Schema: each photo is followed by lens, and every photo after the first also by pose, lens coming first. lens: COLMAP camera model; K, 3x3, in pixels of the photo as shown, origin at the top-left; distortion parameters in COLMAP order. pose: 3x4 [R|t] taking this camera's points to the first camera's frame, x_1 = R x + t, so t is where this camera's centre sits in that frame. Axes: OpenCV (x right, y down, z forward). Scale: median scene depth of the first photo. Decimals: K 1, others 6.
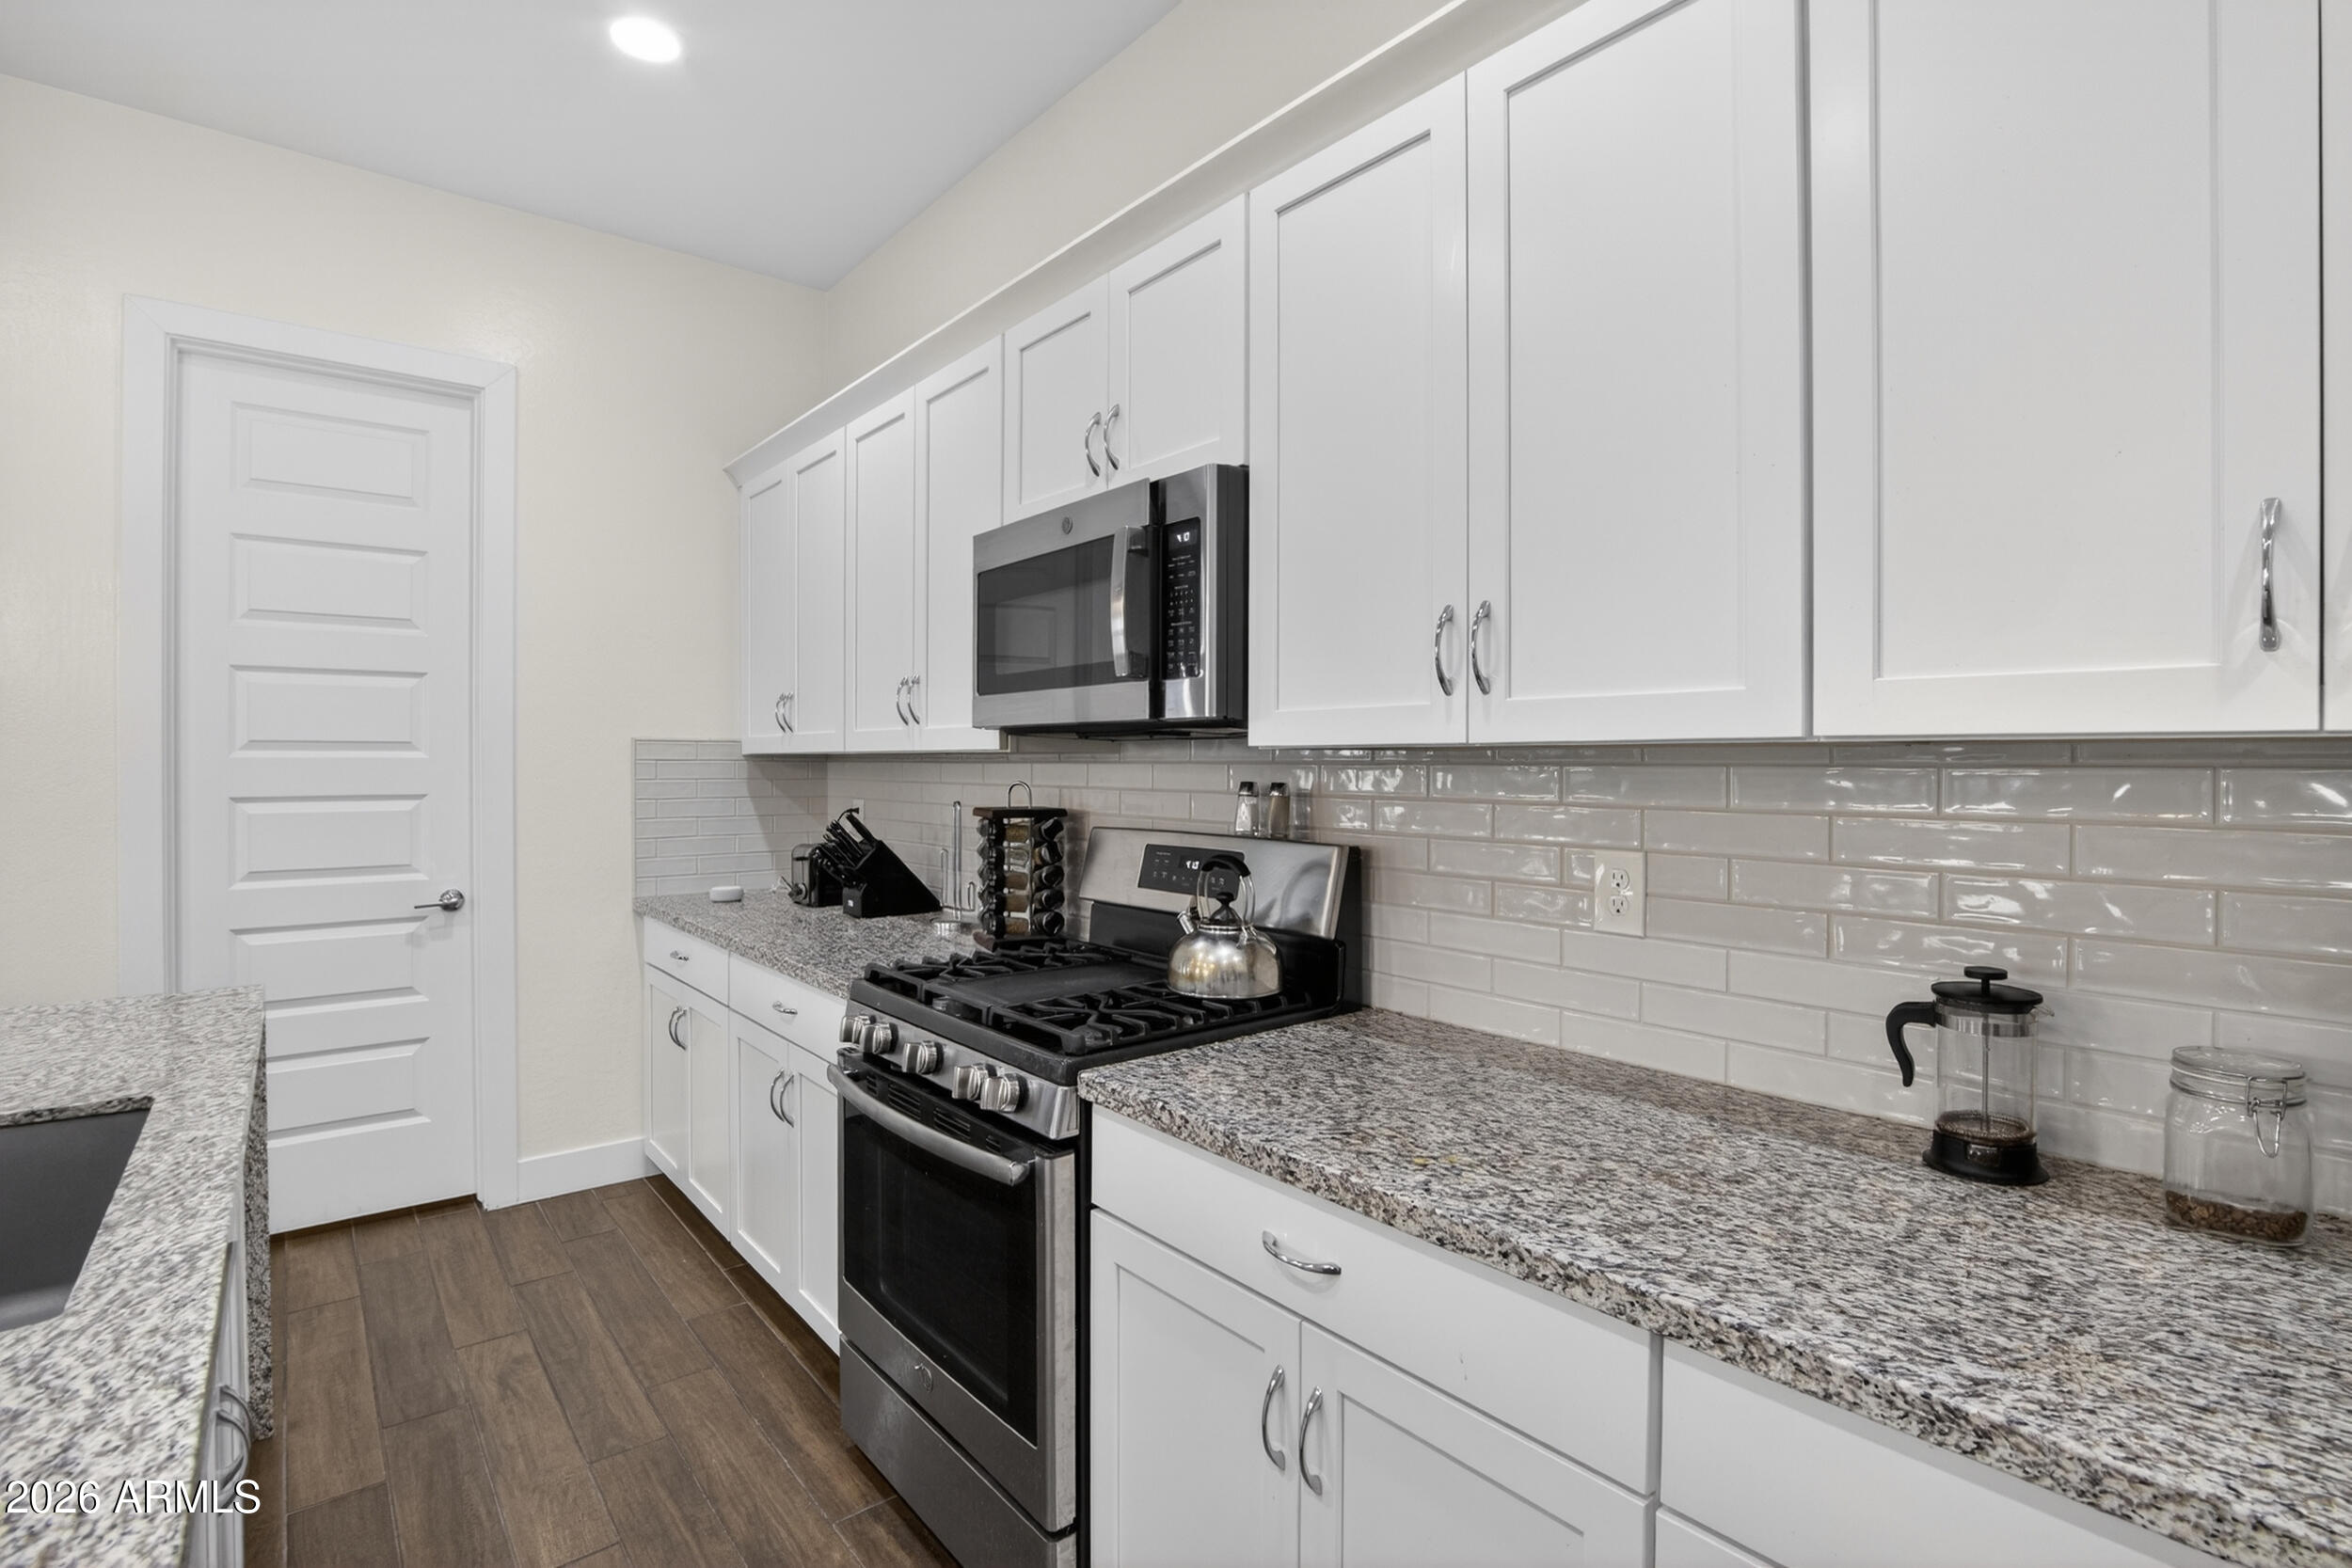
lens RADIAL K [[1111.5, 0, 1177.5], [0, 1111.5, 749.2], [0, 0, 1]] dist [-0.029349, 0.001085]
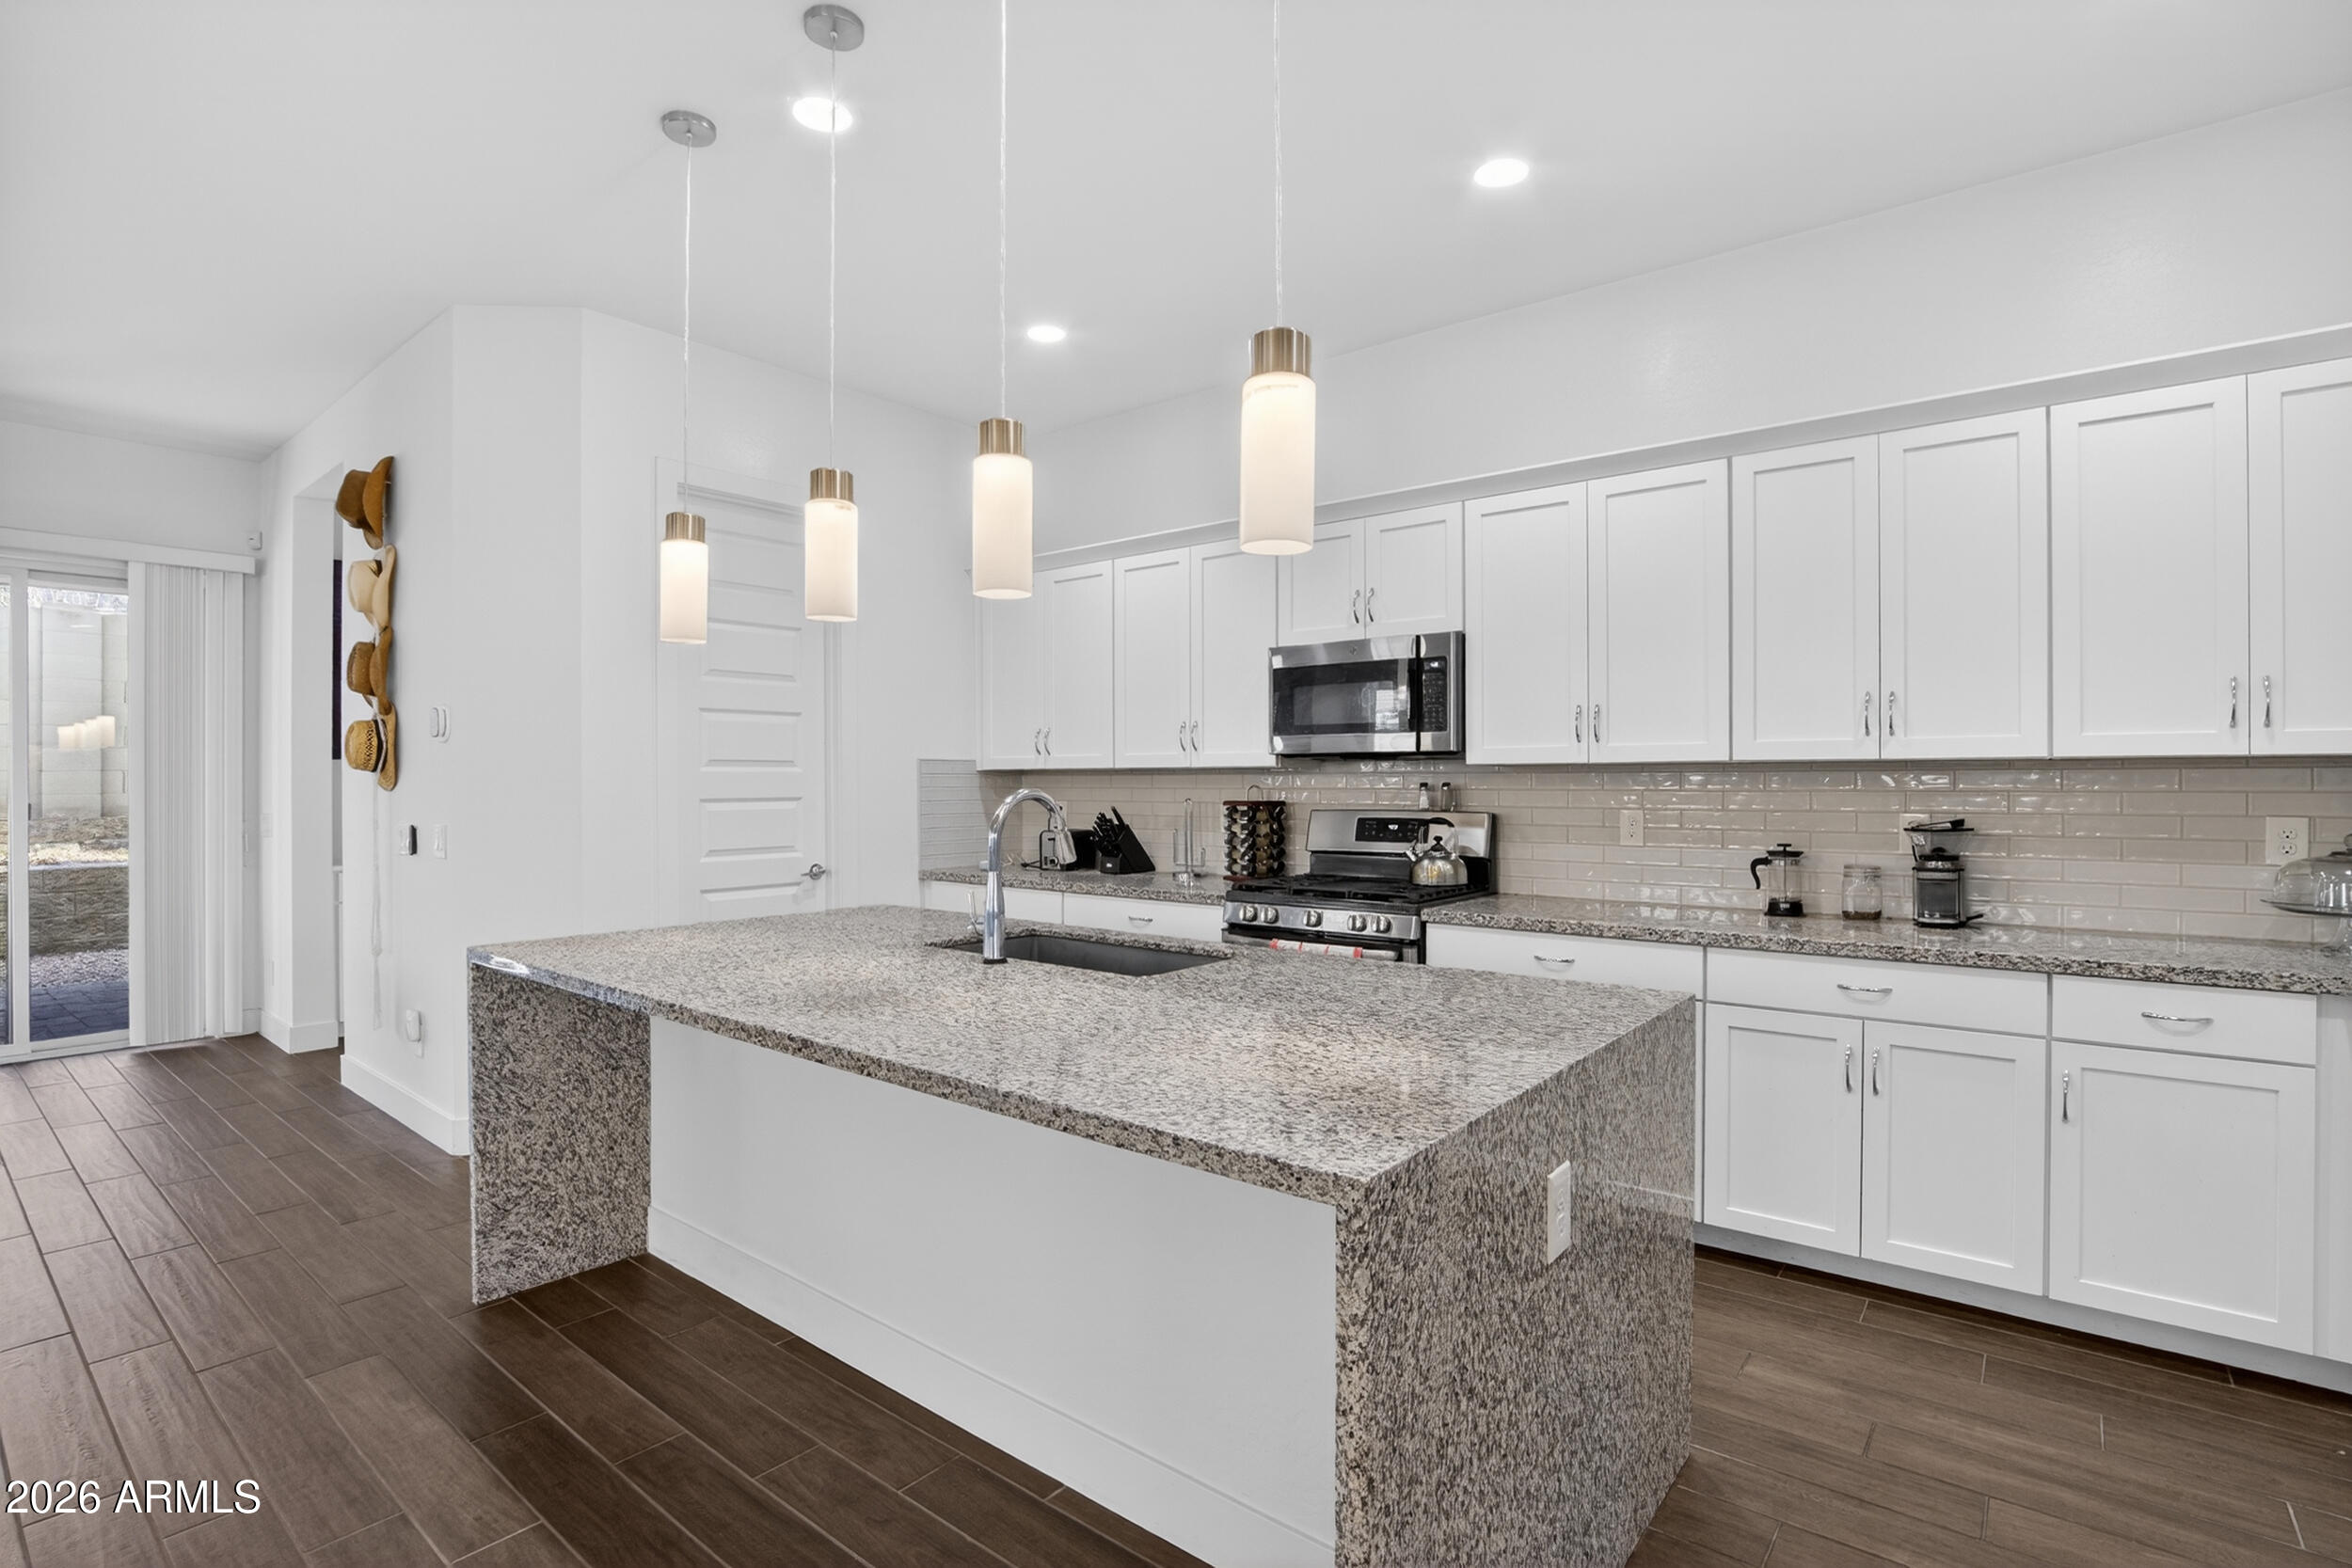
lens RADIAL K [[1143.0, 0, 1169.8], [0, 1143.0, 776.4], [0, 0, 1]] dist [-0.028058, -0.000589]
pose [[0.978242, 0.000058, 0.207466, -0.869981], [-0.000767, 0.999994, 0.003337, 0.013629], [-0.207464, -0.003423, 0.978237, -0.937755]]
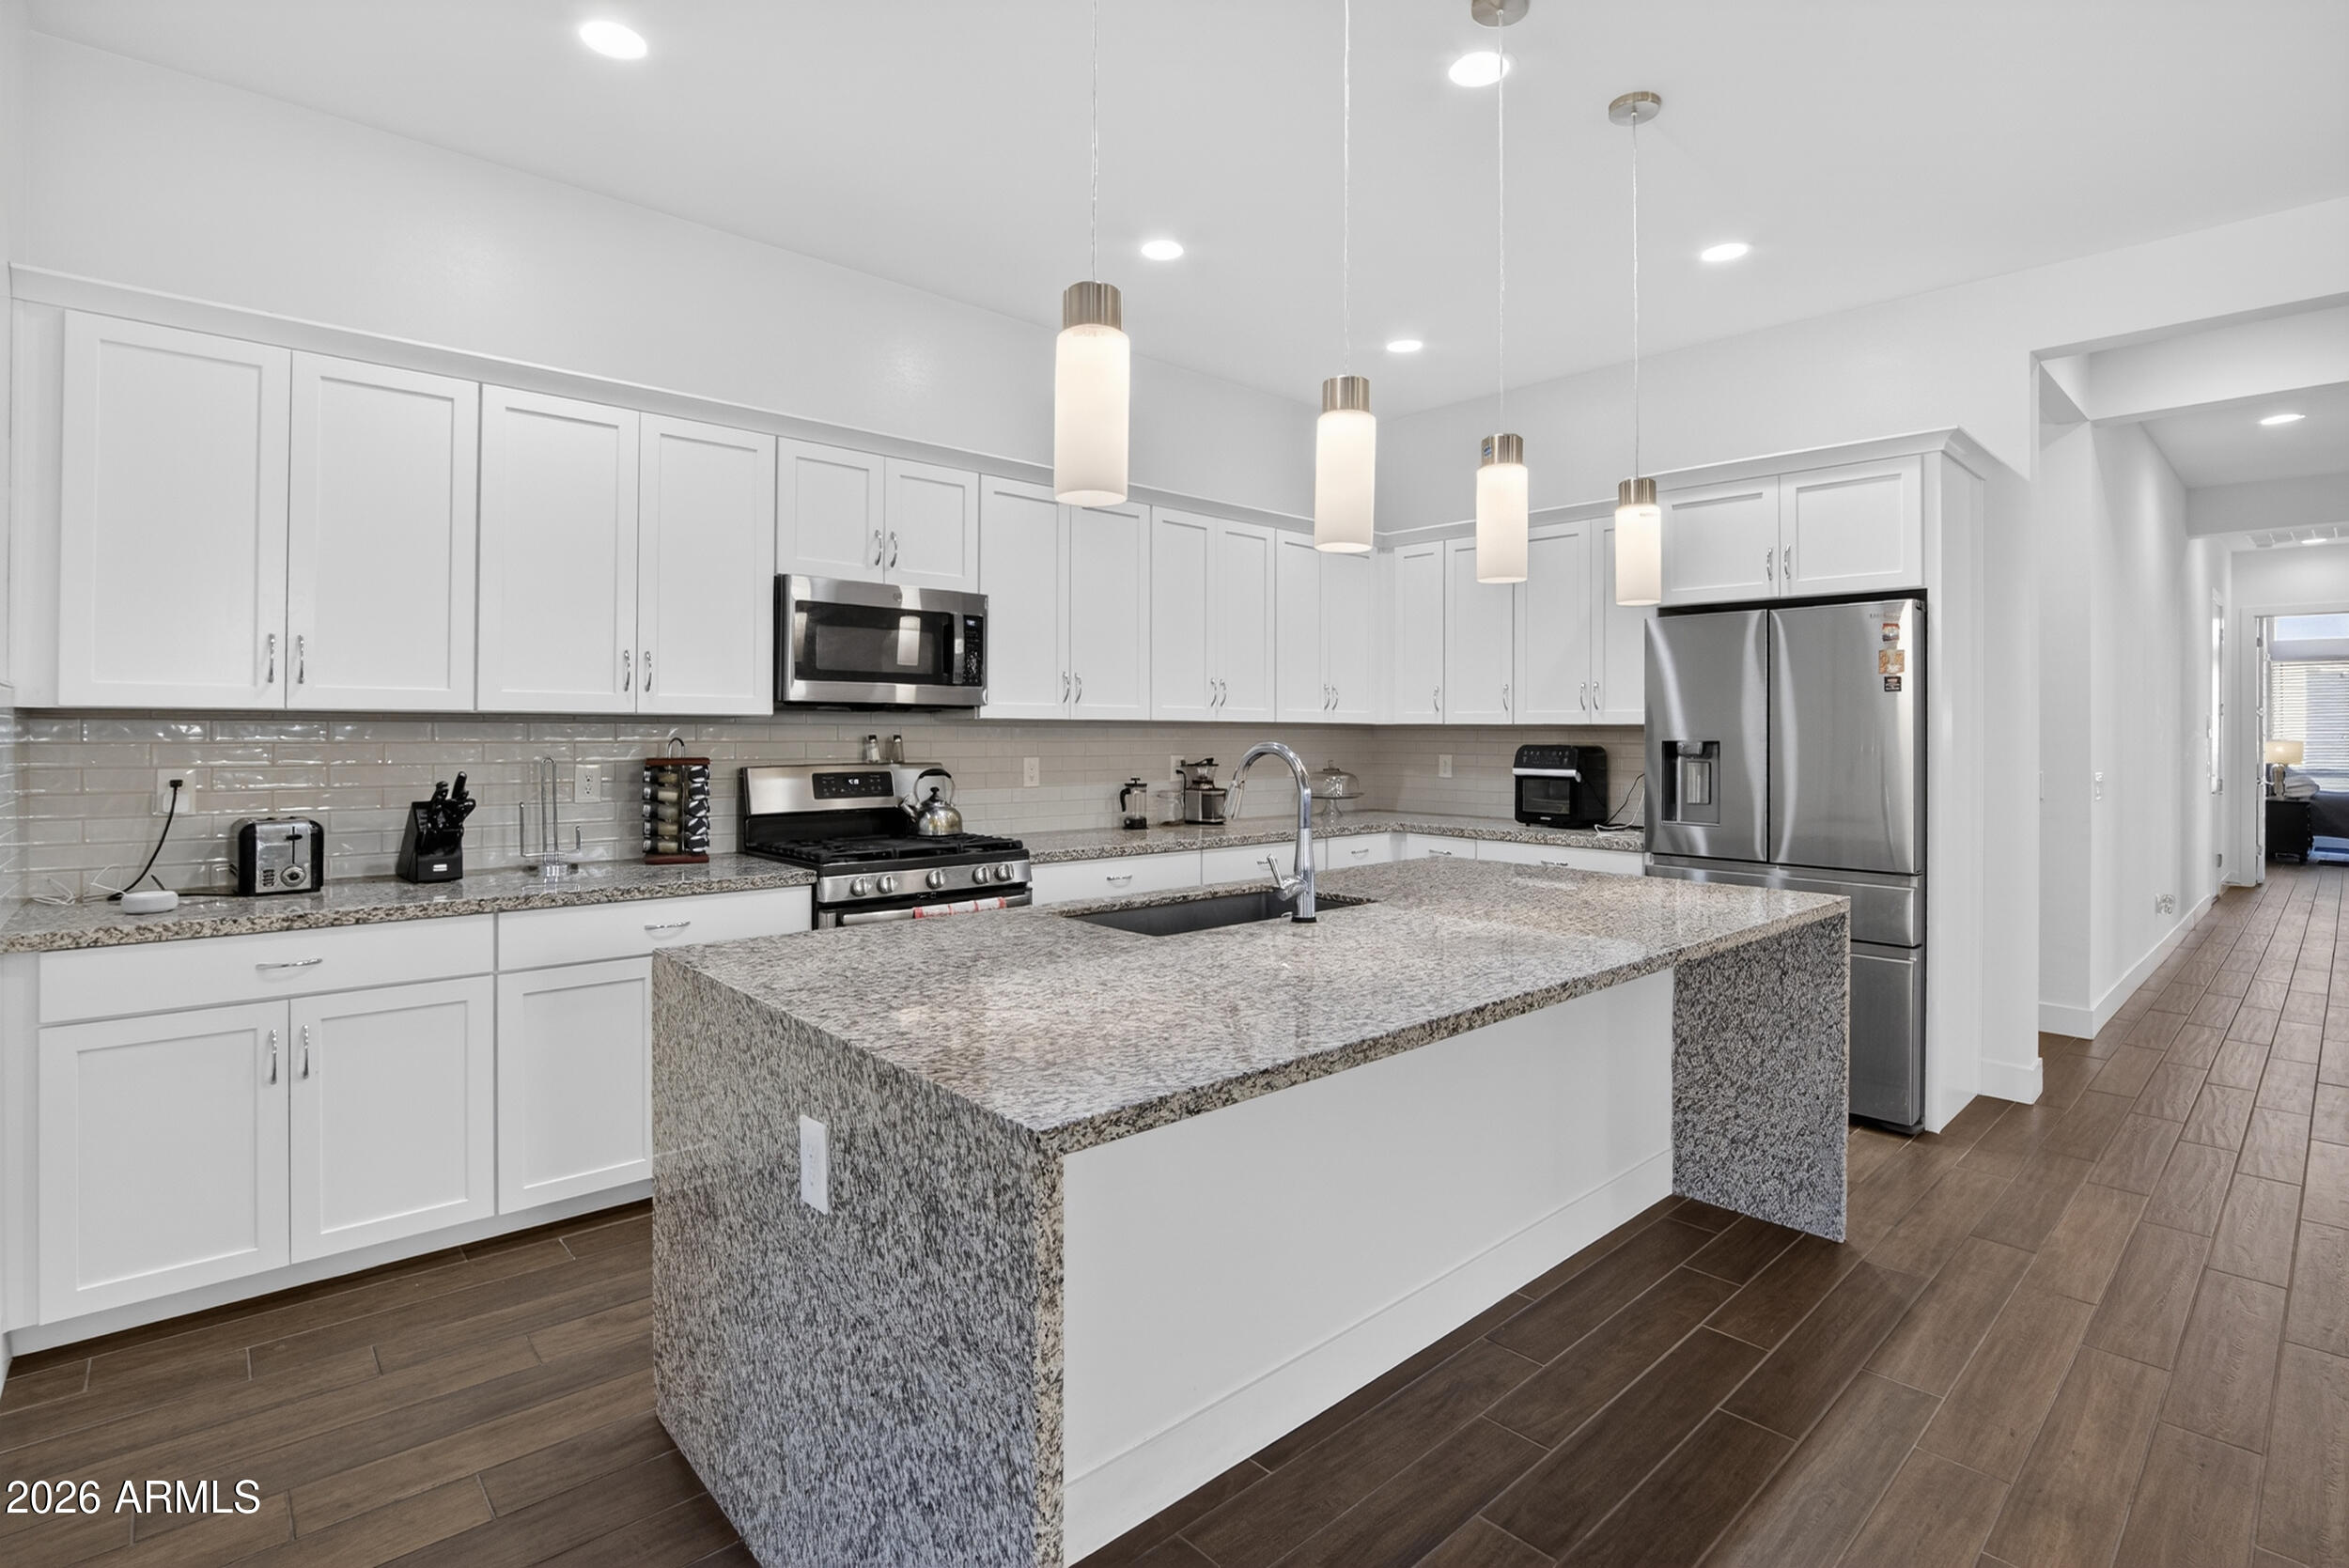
lens RADIAL K [[1158.0, 0, 1182.6], [0, 1158.0, 720.3], [0, 0, 1]] dist [0.001433, -0.000129]
pose [[-0.059475, 0.012070, 0.998157, -2.149988], [-0.010073, 0.999869, -0.012690, 0.026954], [-0.998179, -0.010809, -0.059346, 0.669487]]
